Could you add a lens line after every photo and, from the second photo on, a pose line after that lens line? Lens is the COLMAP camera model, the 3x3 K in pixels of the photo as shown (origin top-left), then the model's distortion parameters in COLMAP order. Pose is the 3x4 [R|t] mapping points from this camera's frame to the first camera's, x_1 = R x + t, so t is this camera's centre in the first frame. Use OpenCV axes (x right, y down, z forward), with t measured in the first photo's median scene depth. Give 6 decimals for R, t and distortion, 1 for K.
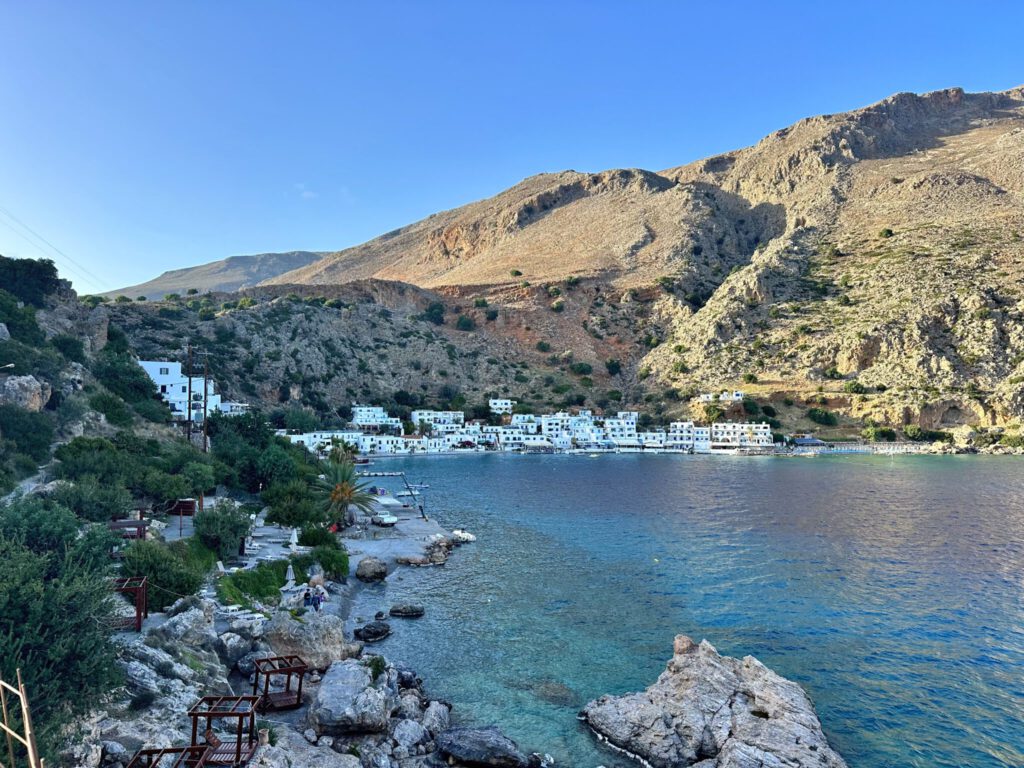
lens RADIAL K [[851.3, 0, 512.0], [0, 851.3, 384.0], [0, 0, 1]] dist [0.223338, -0.587870]
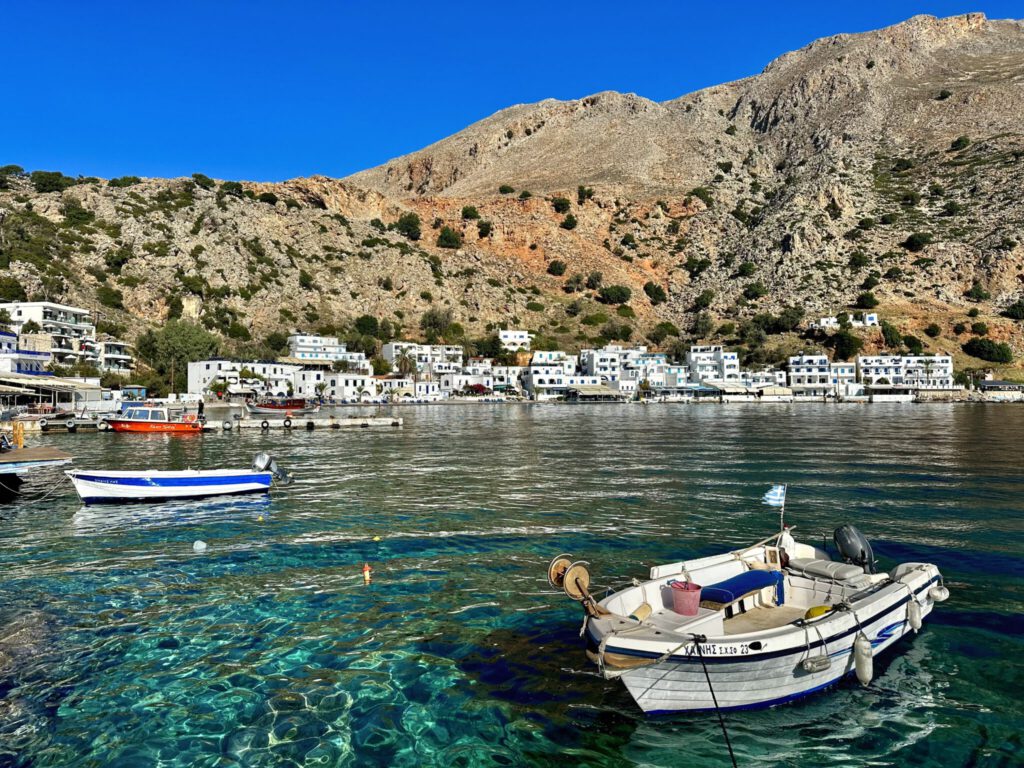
lens RADIAL K [[851.3, 0, 512.0], [0, 851.3, 384.0], [0, 0, 1]] dist [0.223338, -0.587870]
pose [[0.998854, -0.005890, 0.047498, -0.049070], [0.004301, 0.999430, 0.033481, 0.039721], [-0.047668, -0.033238, 0.998310, 0.333758]]
